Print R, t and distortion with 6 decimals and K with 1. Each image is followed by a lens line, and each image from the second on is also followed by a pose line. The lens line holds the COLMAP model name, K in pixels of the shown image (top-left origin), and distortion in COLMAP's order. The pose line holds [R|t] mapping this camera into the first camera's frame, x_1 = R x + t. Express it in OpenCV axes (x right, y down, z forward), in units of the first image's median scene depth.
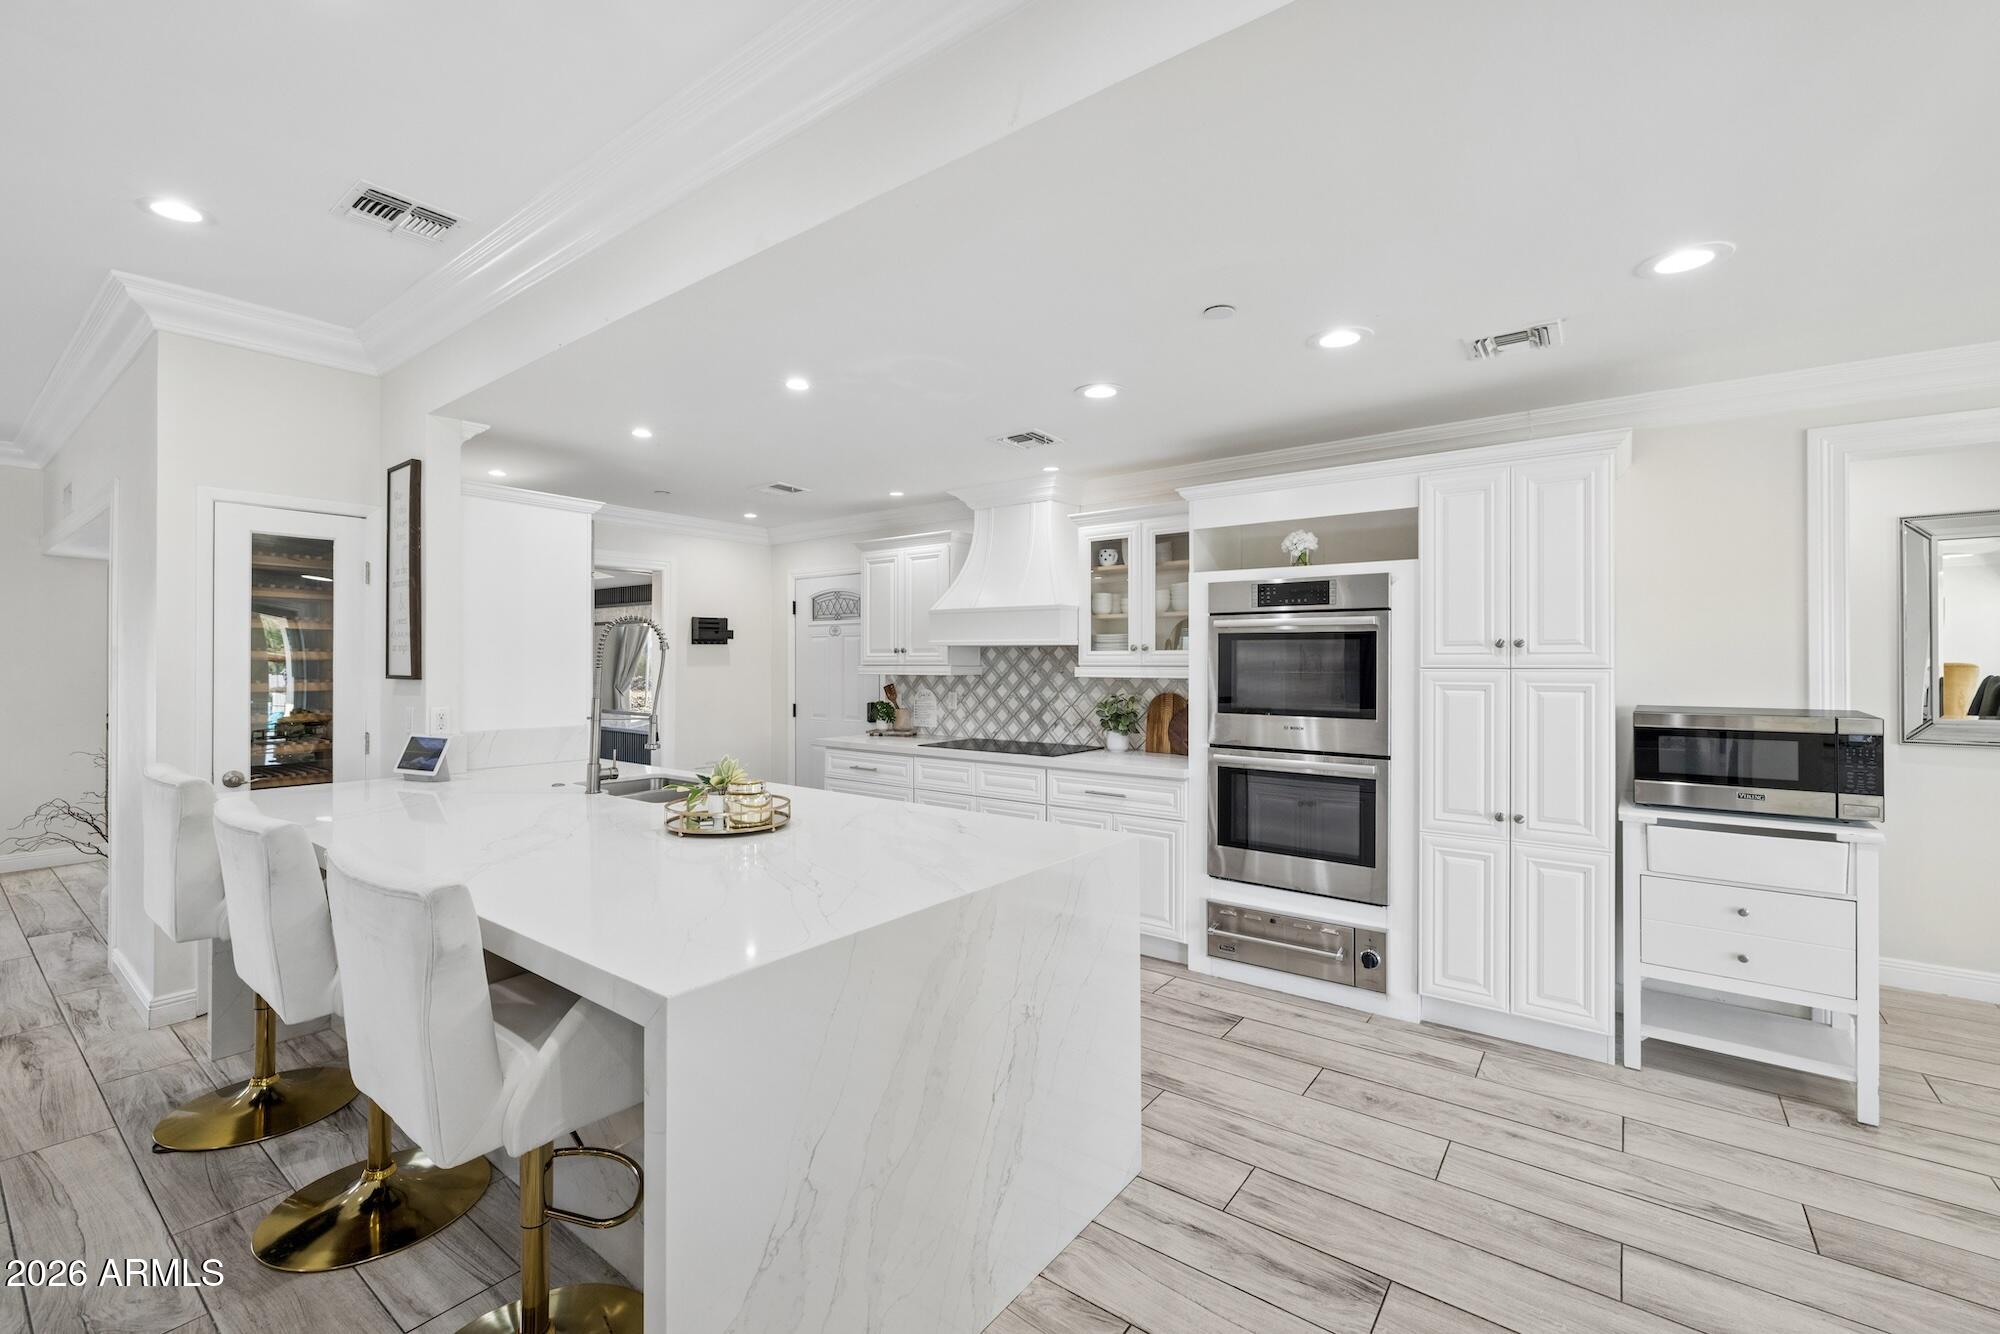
lens RADIAL K [[840.6, 0, 998.2], [0, 840.6, 660.8], [0, 0, 1]] dist [0.001244, -0.000582]
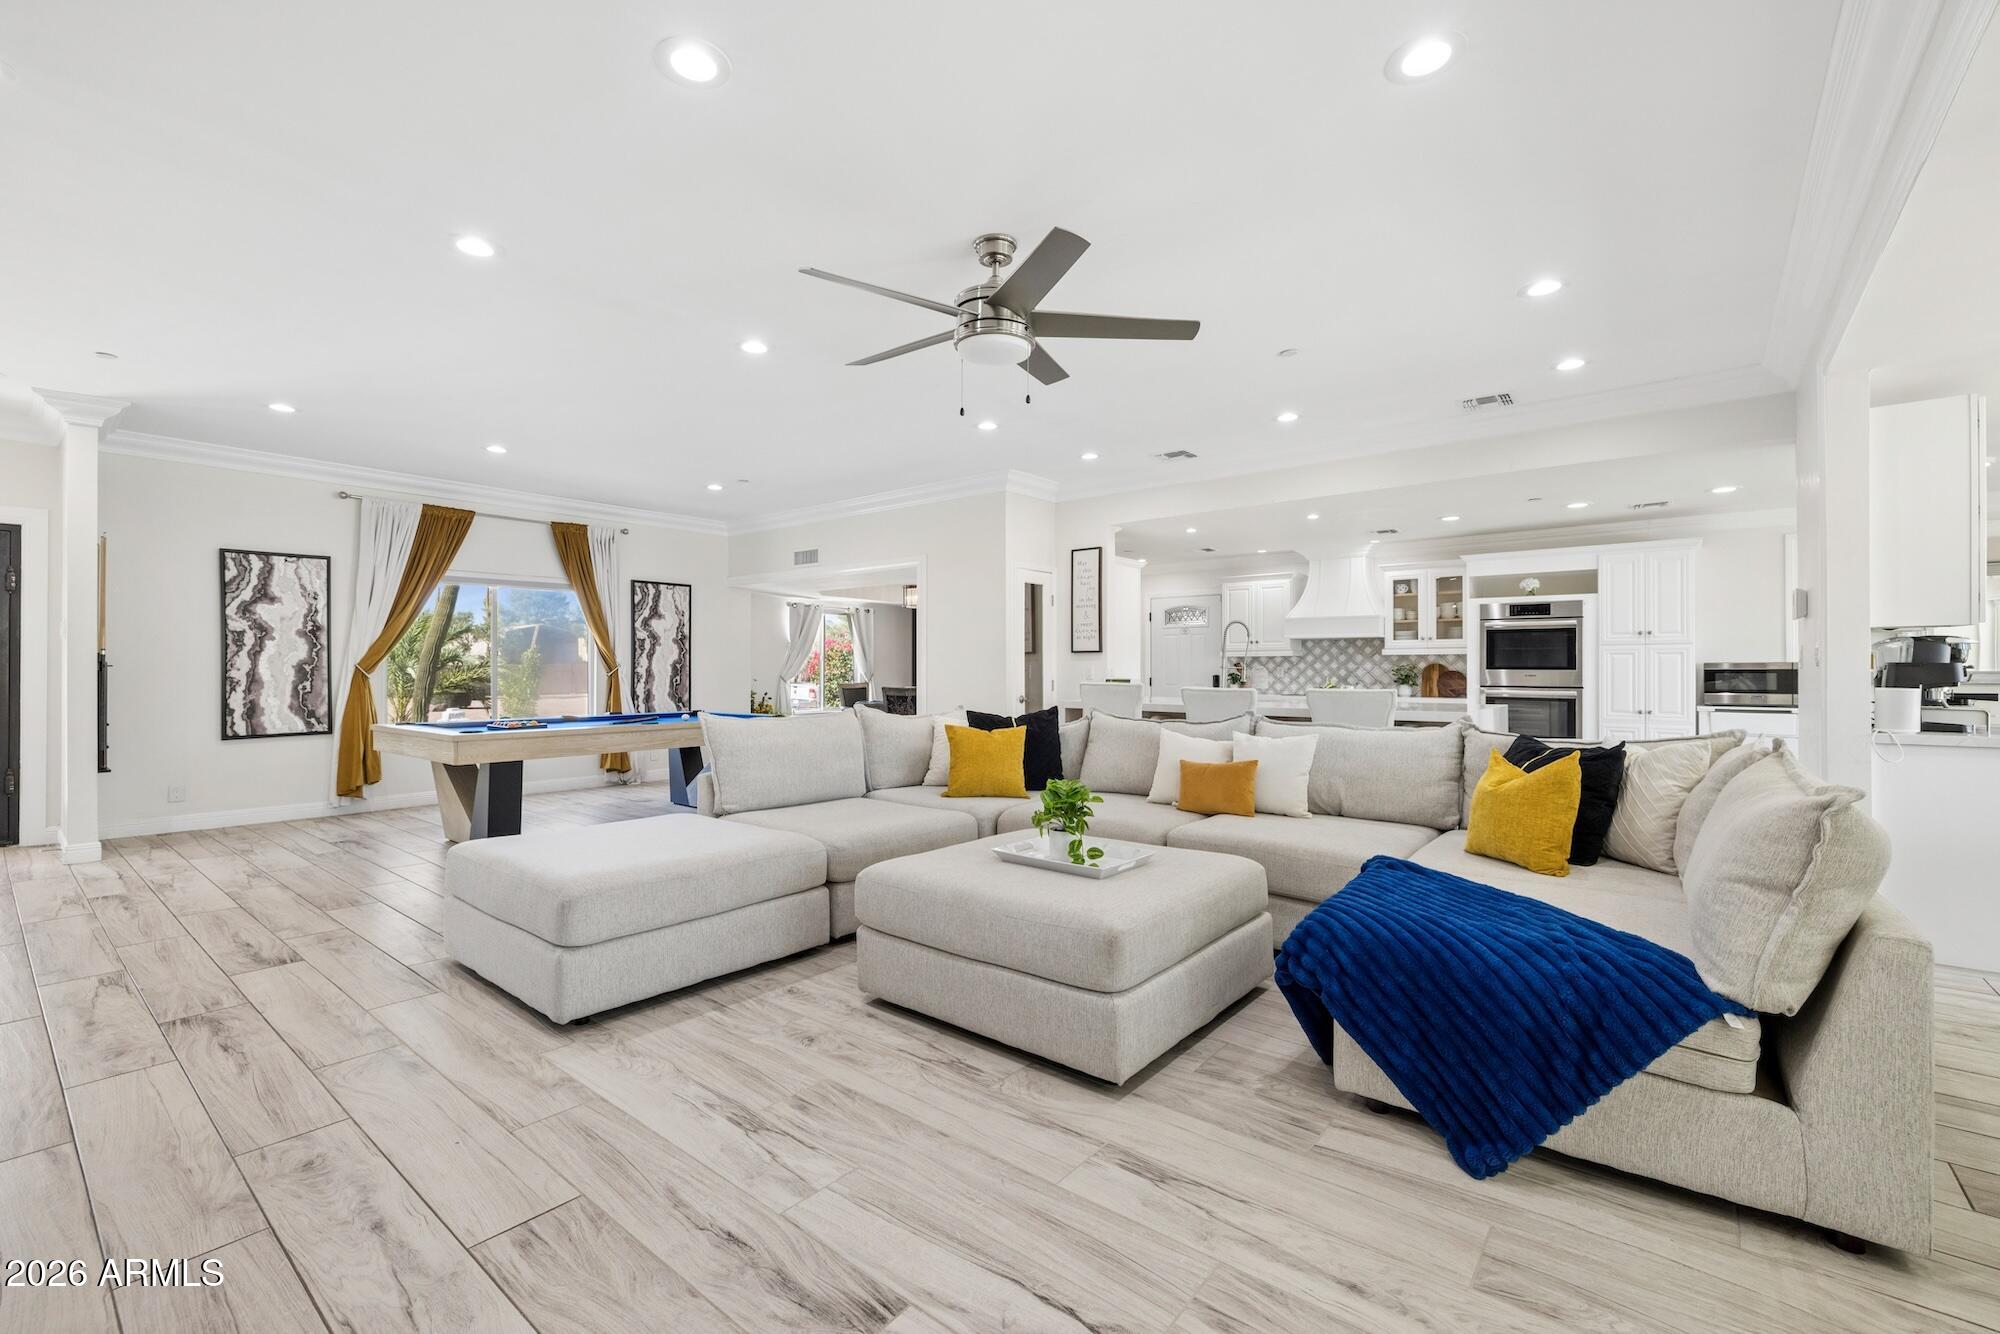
lens RADIAL K [[840.6, 0, 1000.2], [0, 840.6, 665.6], [0, 0, 1]] dist [0.001244, -0.000582]
pose [[0.999447, 0.000067, -0.033244, -0.709622], [-0.000181, 0.999994, -0.003434, 0.051568], [0.033244, 0.003438, 0.999441, -0.885478]]
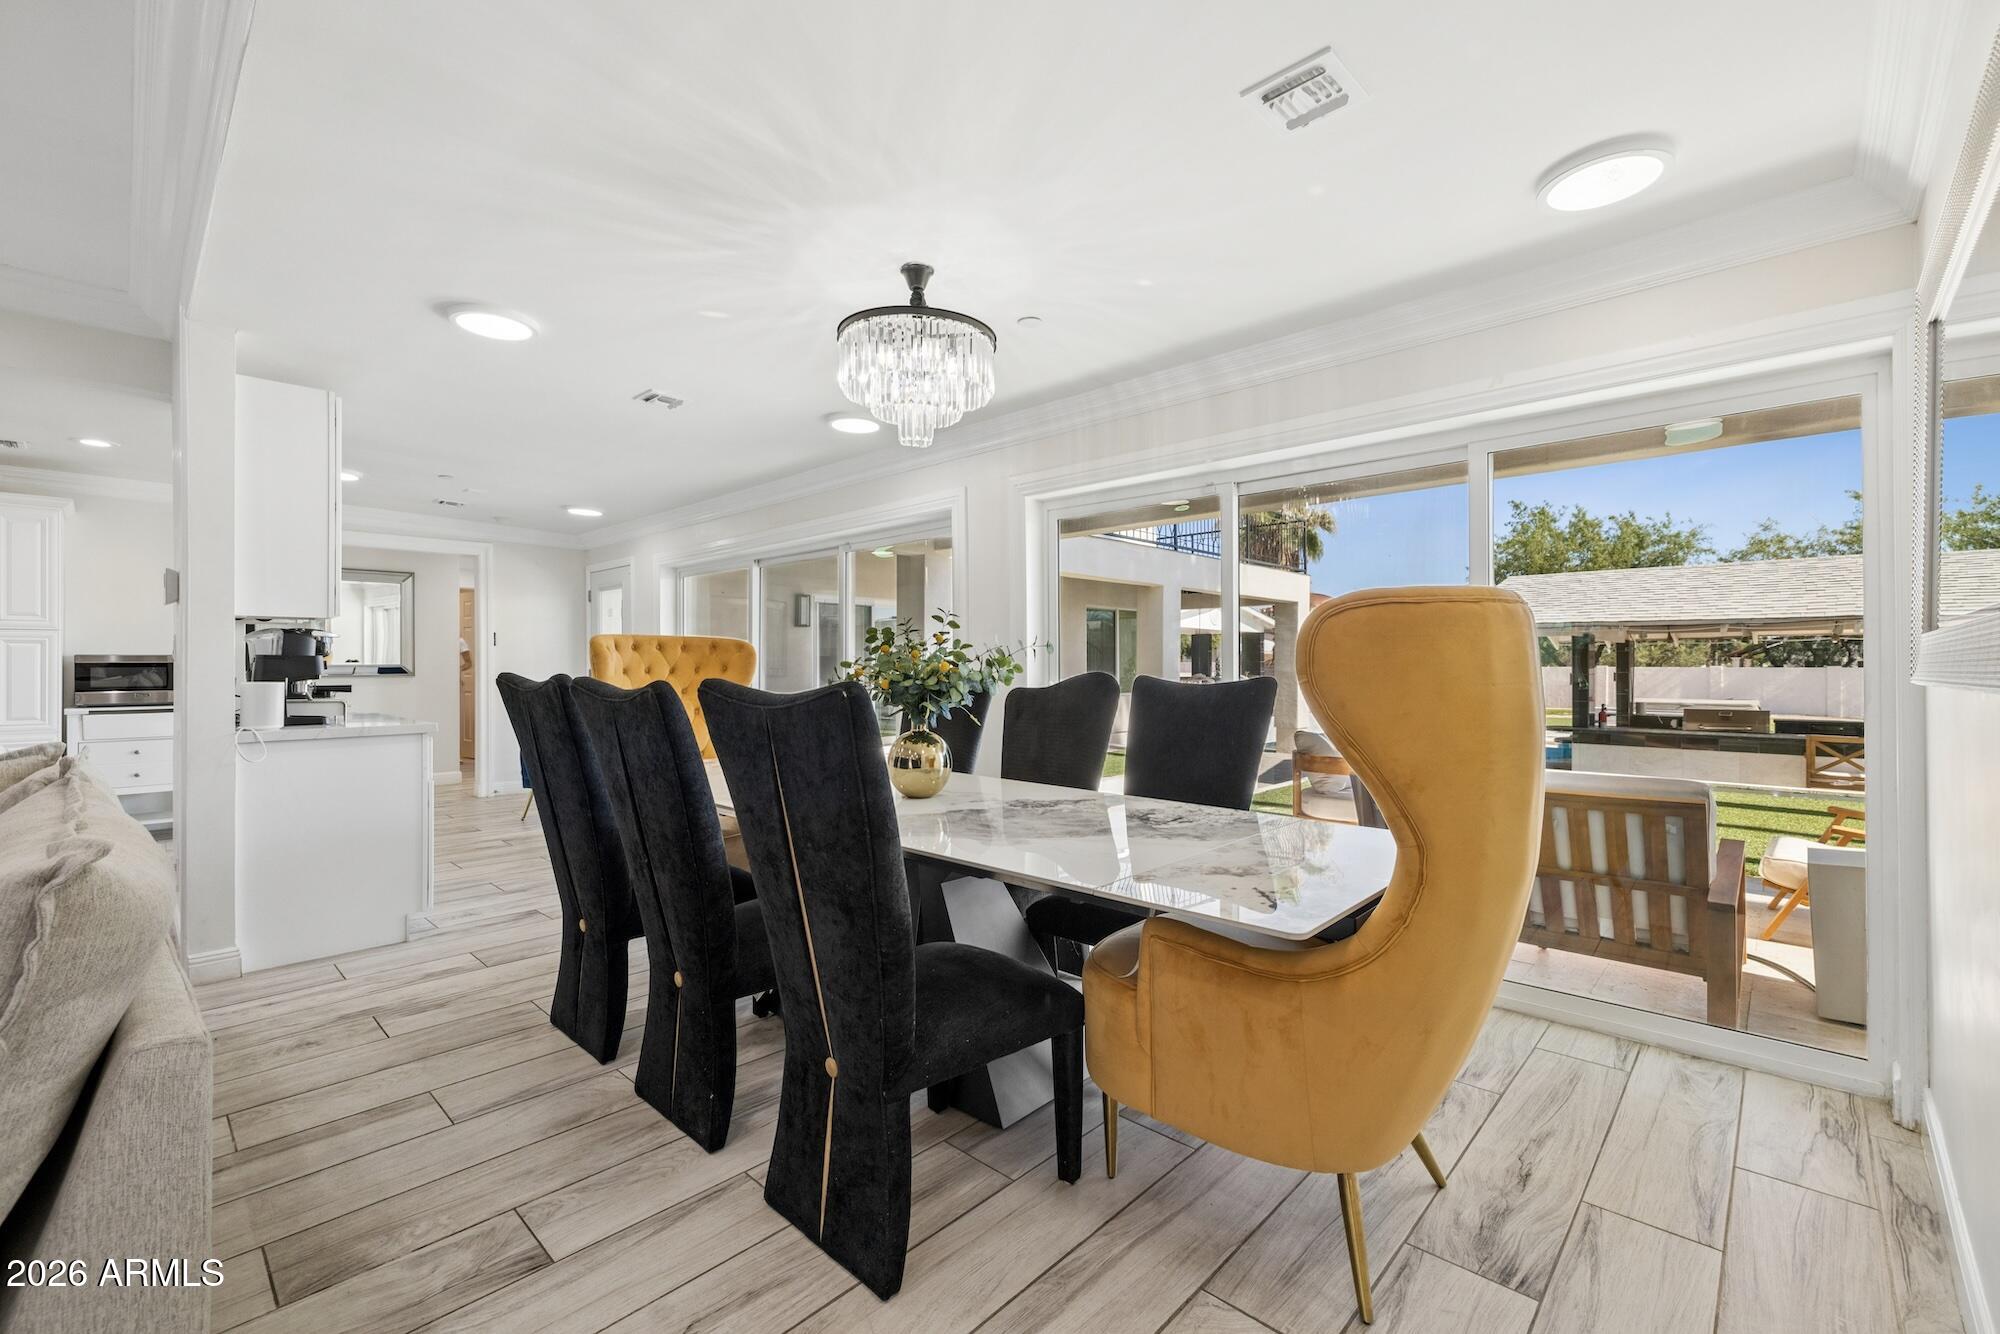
lens RADIAL K [[840.6, 0, 993.2], [0, 840.6, 661.3], [0, 0, 1]] dist [0.001244, -0.000582]
pose [[0.105732, 0.002815, 0.994391, -0.572116], [-0.000697, 0.999996, -0.002757, 0.053098], [-0.994394, -0.000401, 0.105733, -0.793087]]
